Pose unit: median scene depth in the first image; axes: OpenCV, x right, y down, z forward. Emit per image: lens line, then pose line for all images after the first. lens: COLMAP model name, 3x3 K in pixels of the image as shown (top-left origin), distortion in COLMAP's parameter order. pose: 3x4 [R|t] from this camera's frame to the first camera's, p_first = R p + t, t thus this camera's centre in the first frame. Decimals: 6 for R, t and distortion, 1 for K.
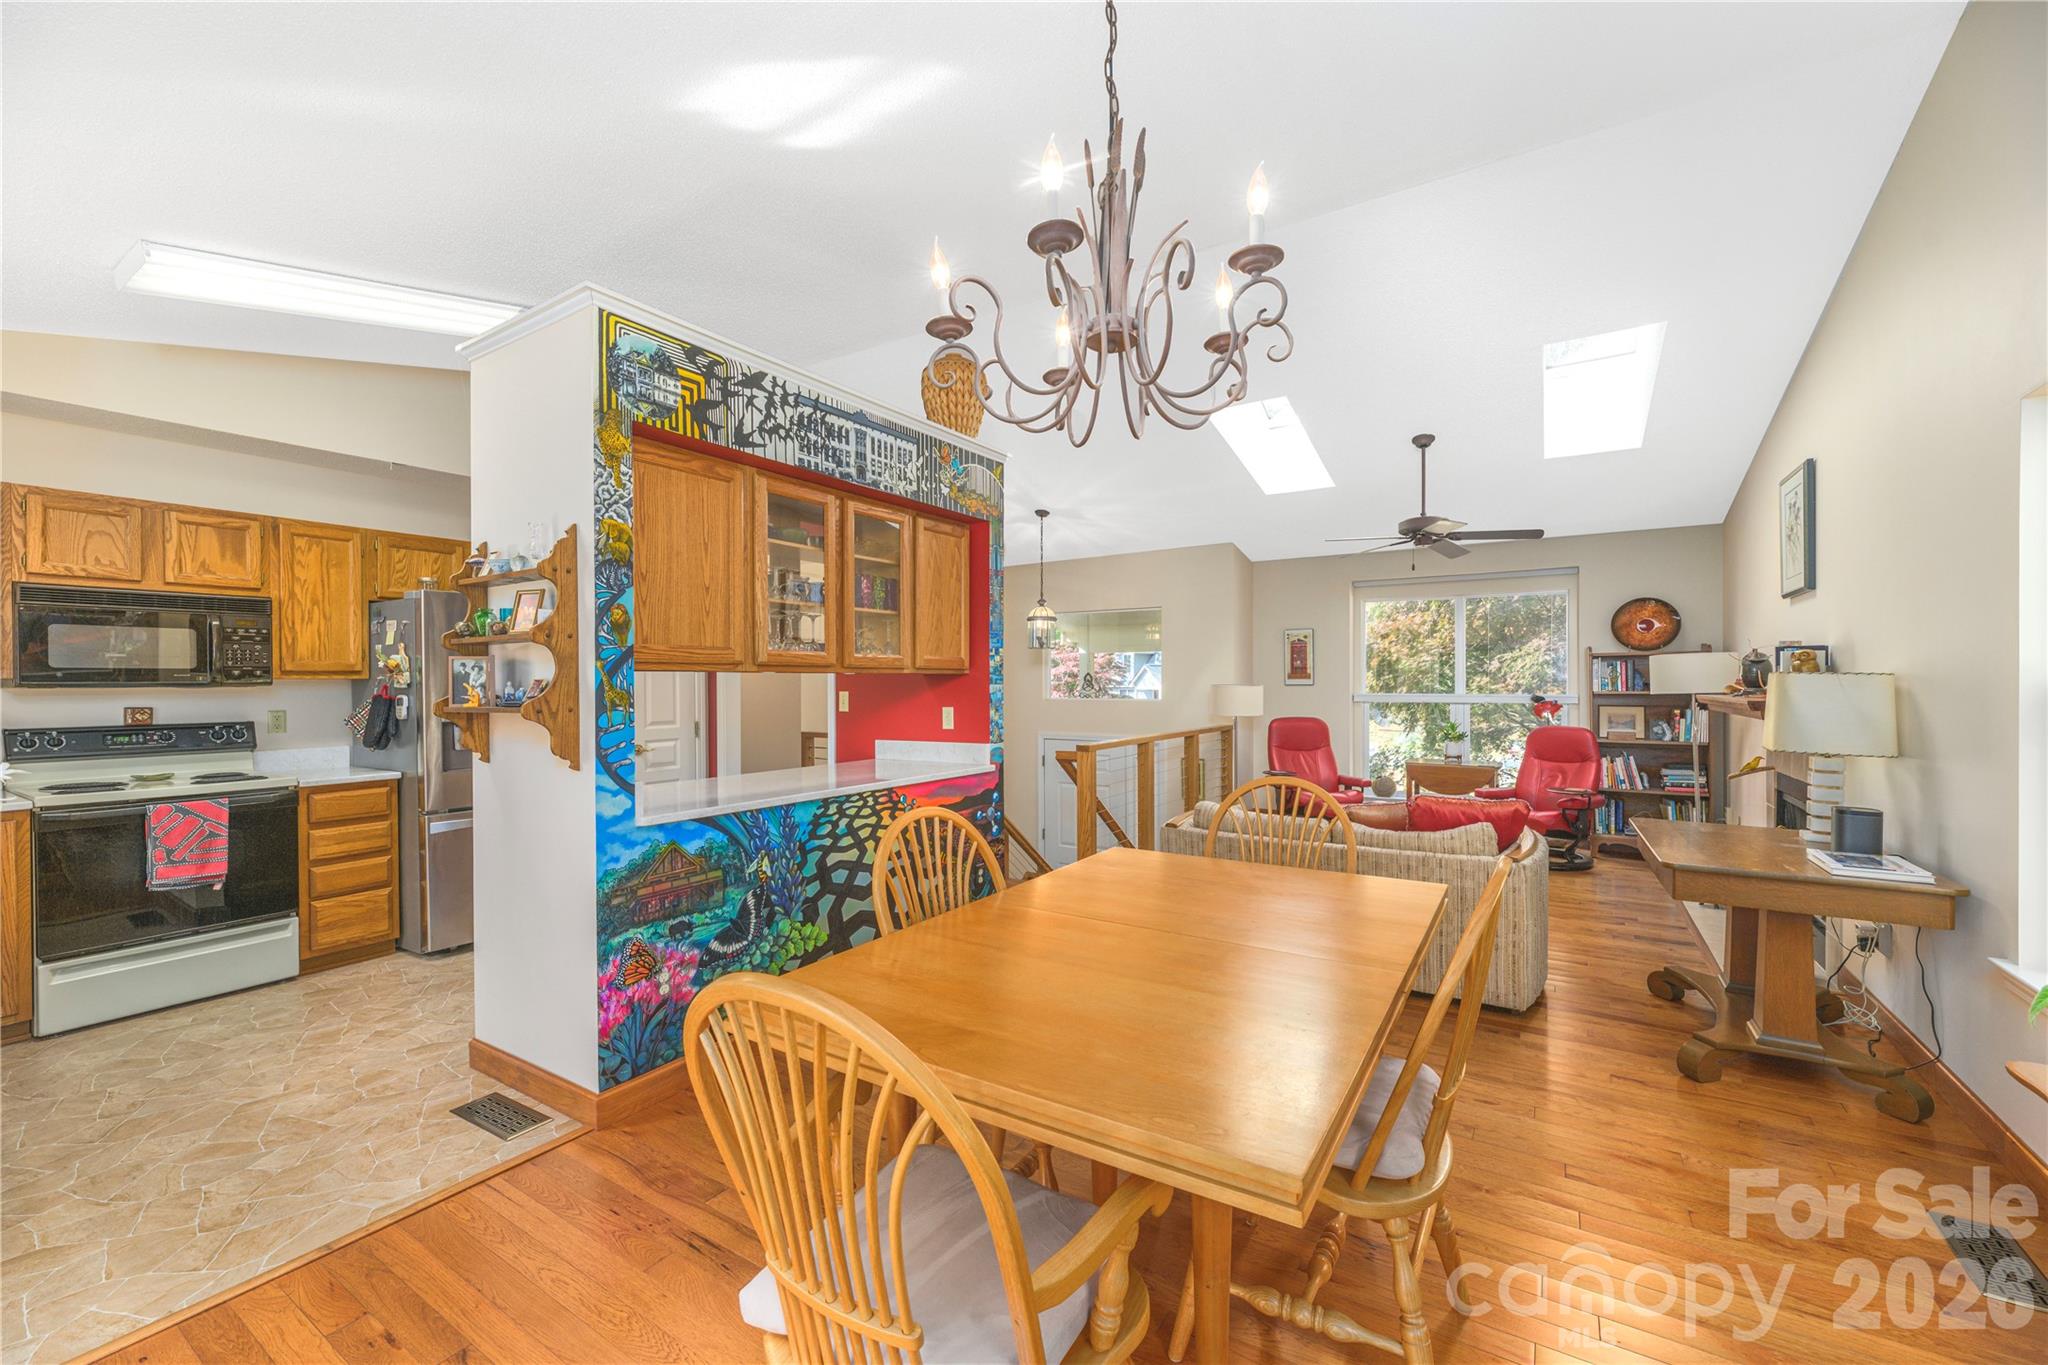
lens RADIAL K [[825.0, 0, 1027.8], [0, 825.0, 686.6], [0, 0, 1]] dist [0.000874, -0.000143]
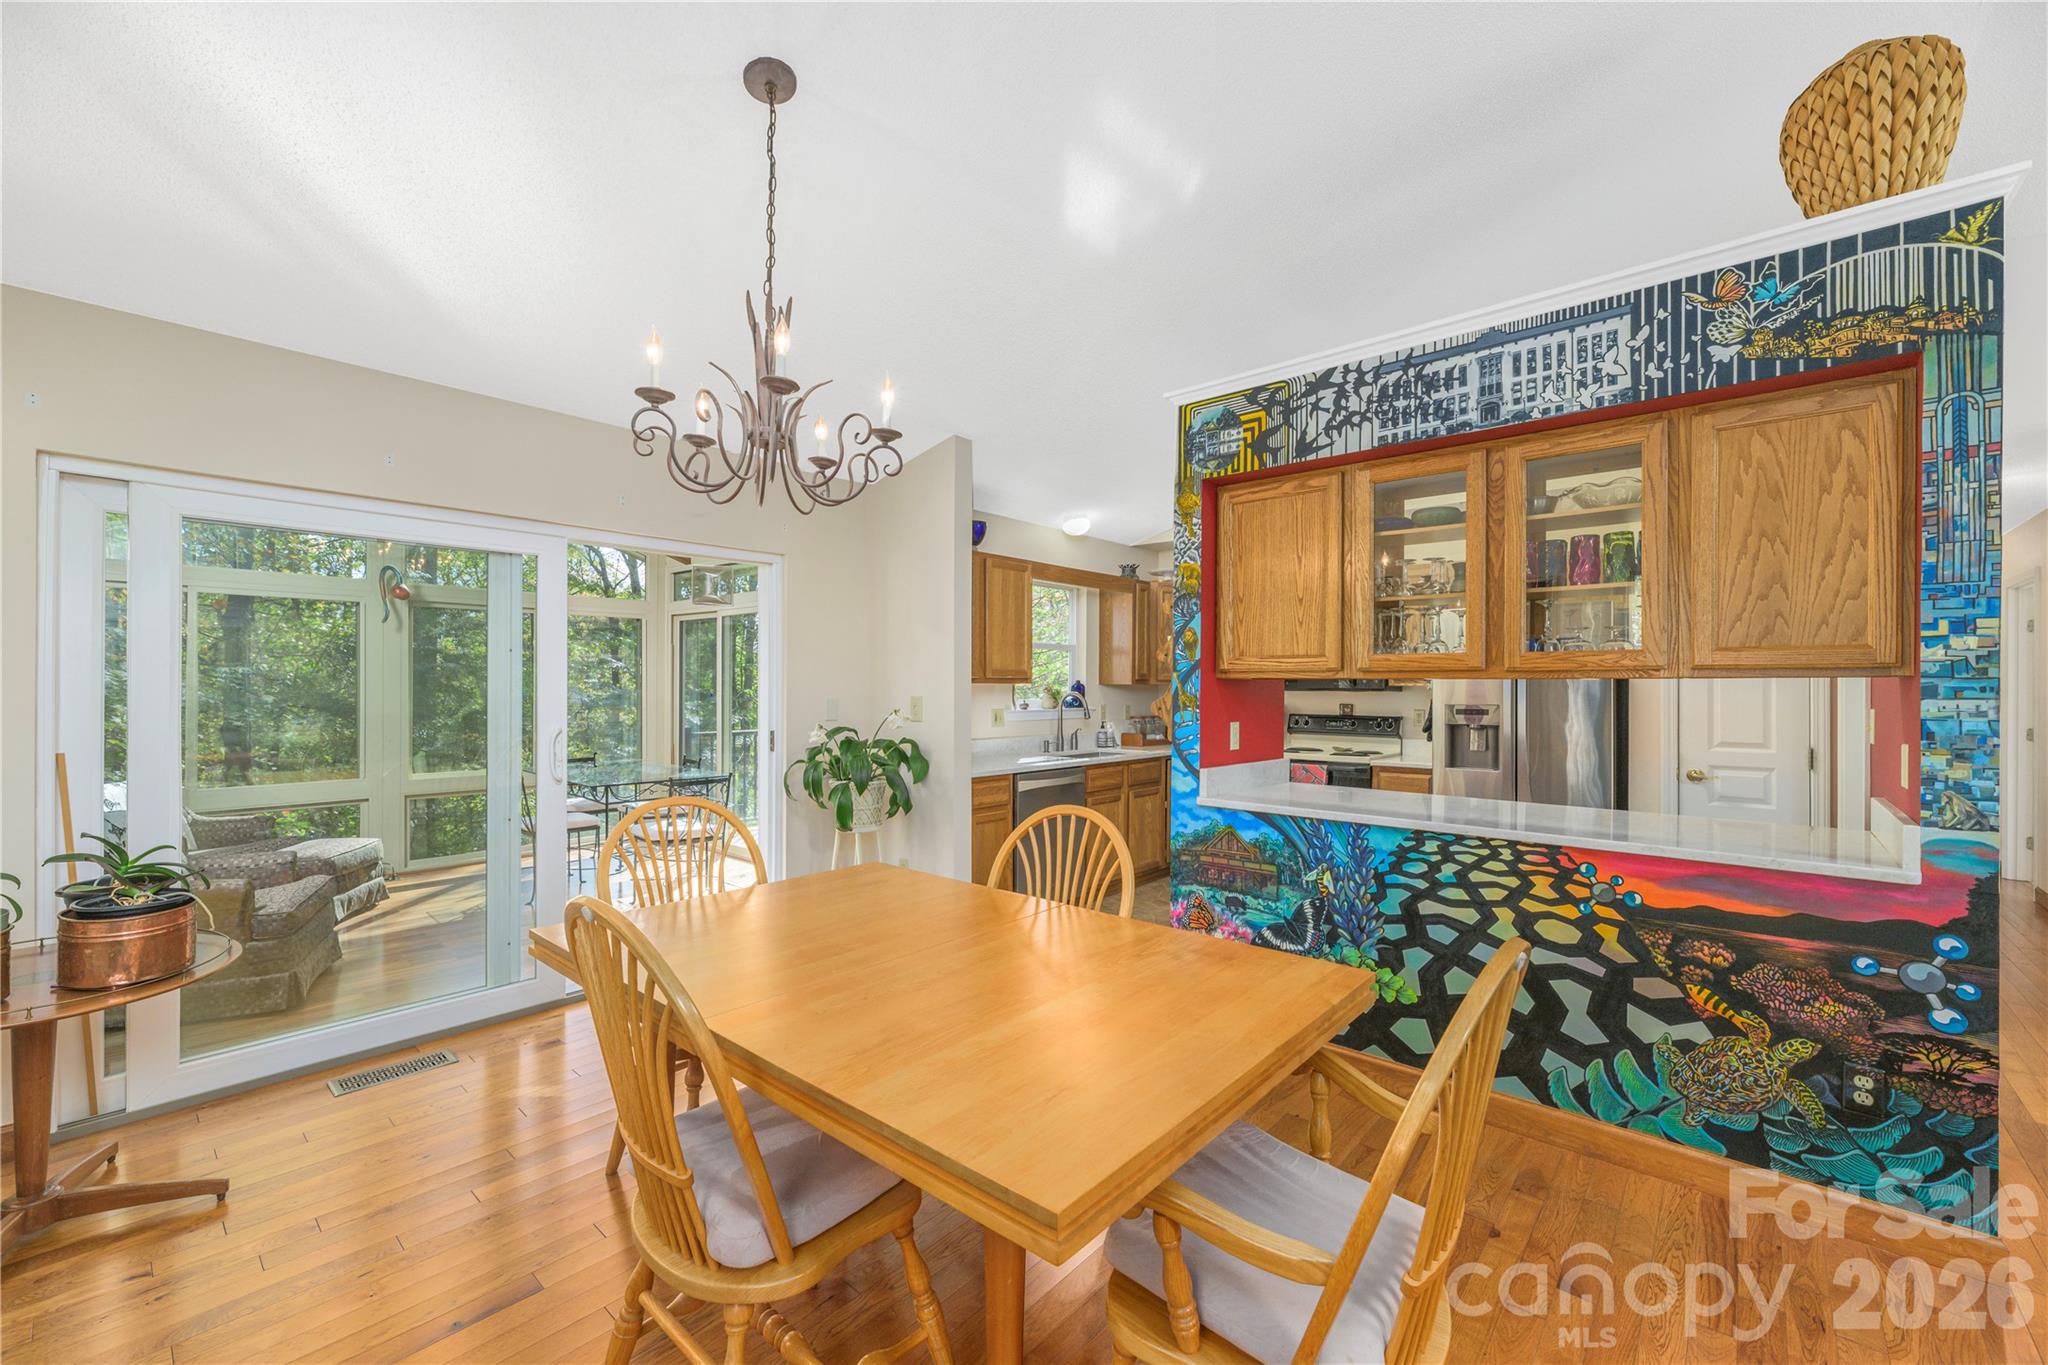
lens RADIAL K [[825.0, 0, 1024.3], [0, 825.0, 684.4], [0, 0, 1]] dist [0.000874, -0.000143]
pose [[-0.147758, -0.000743, -0.989023, 0.598166], [-0.010765, 0.999942, 0.000858, -0.007187], [0.988965, 0.010773, -0.147758, 0.690134]]
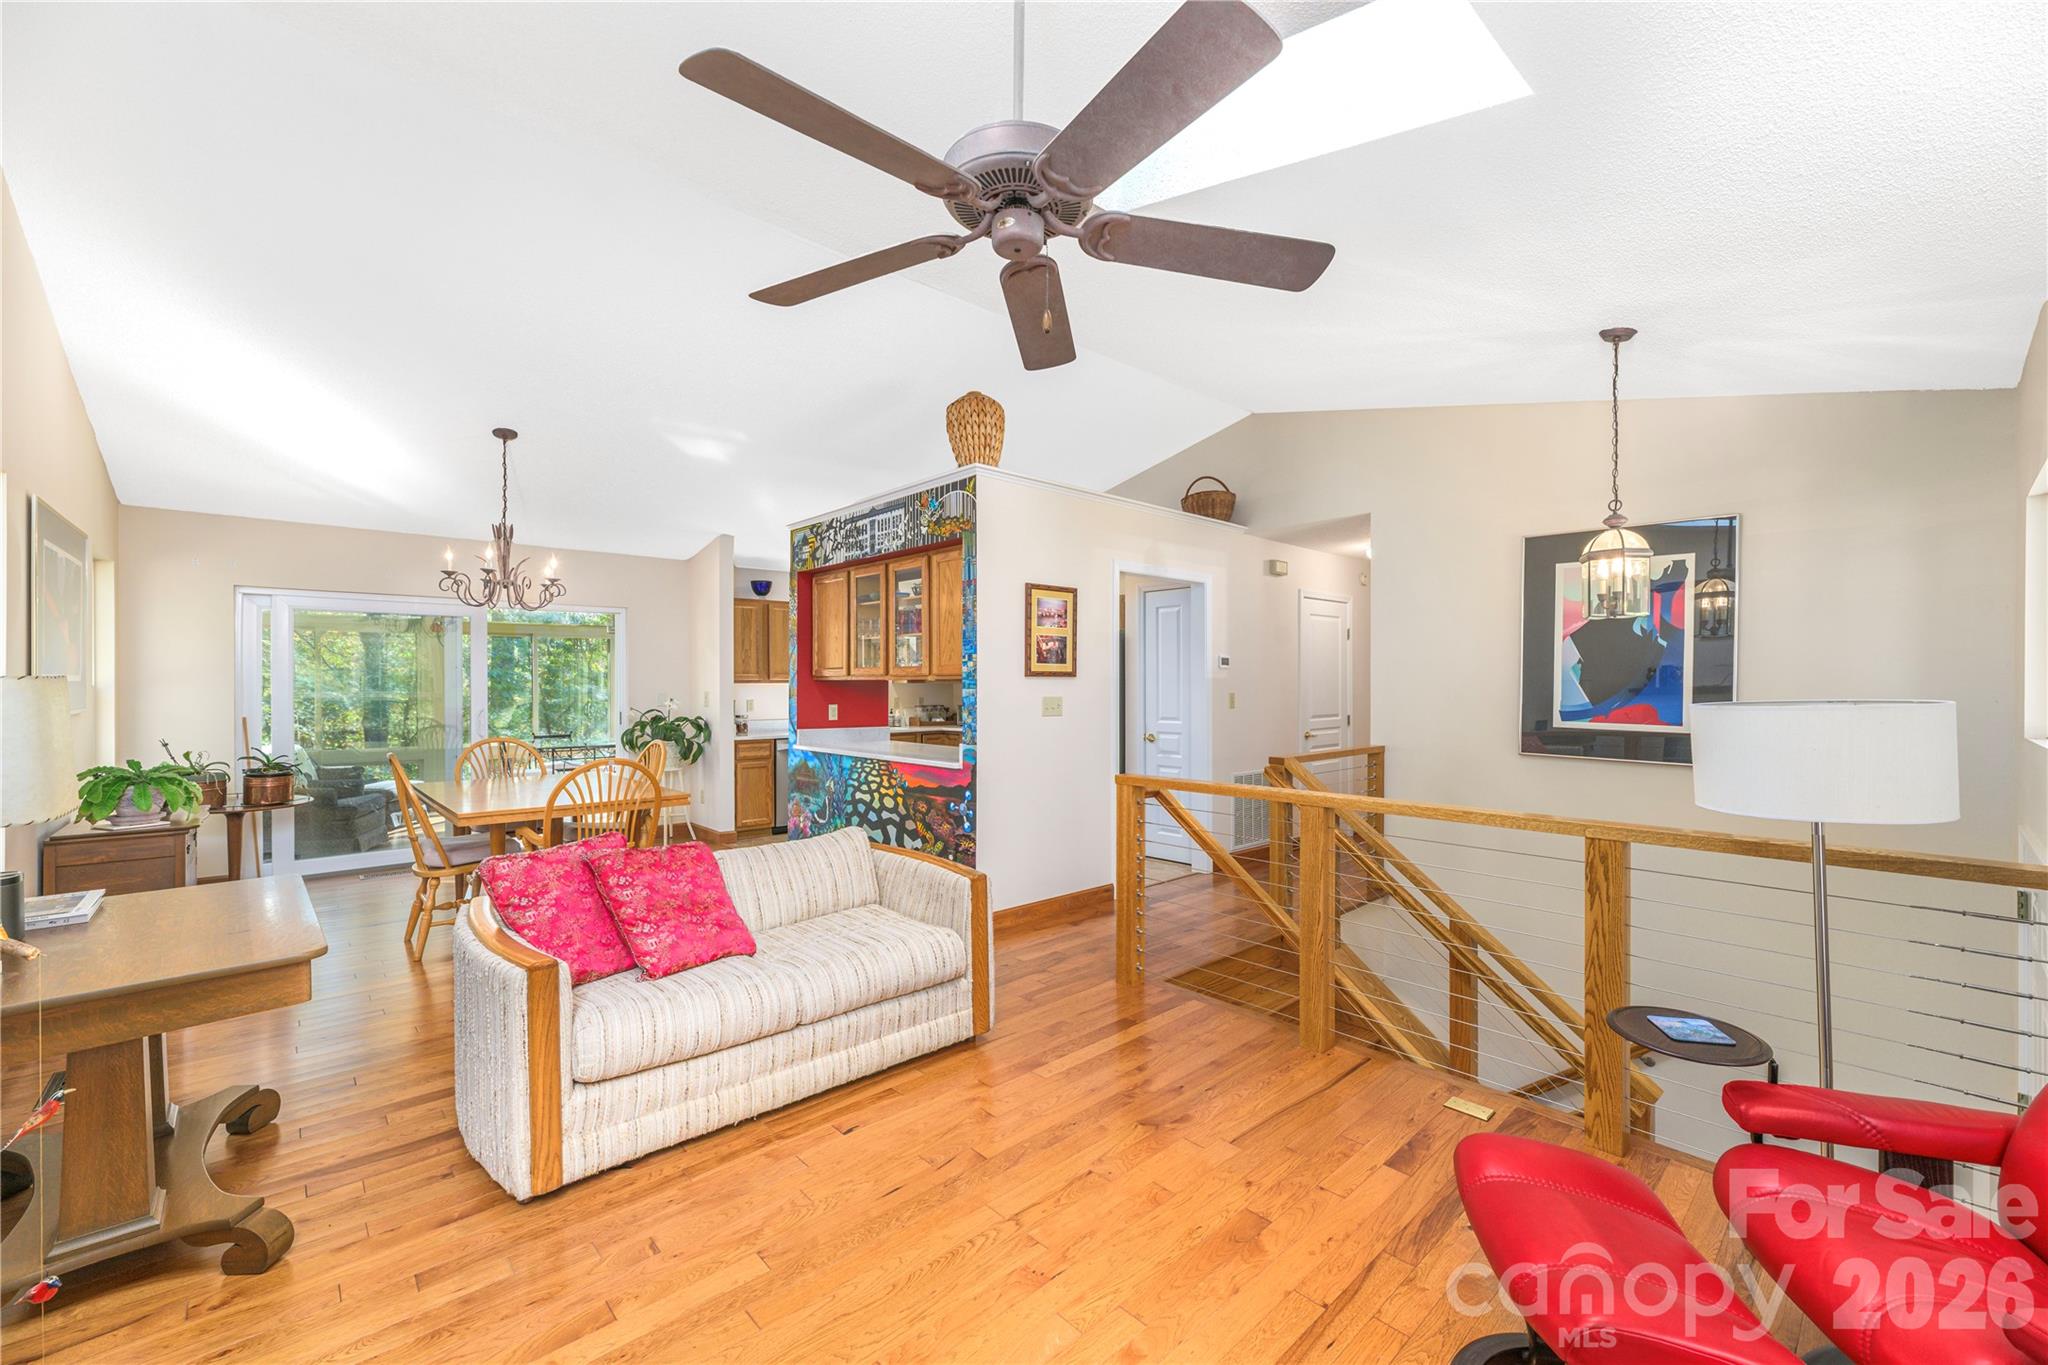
lens RADIAL K [[825.0, 0, 1024.0], [0, 825.0, 685.6], [0, 0, 1]] dist [0.000874, -0.000143]
pose [[-0.255828, 0.004349, -0.966713, 1.186228], [-0.003994, 0.999977, 0.005555, -0.015984], [0.966714, 0.005283, -0.255804, 1.647643]]
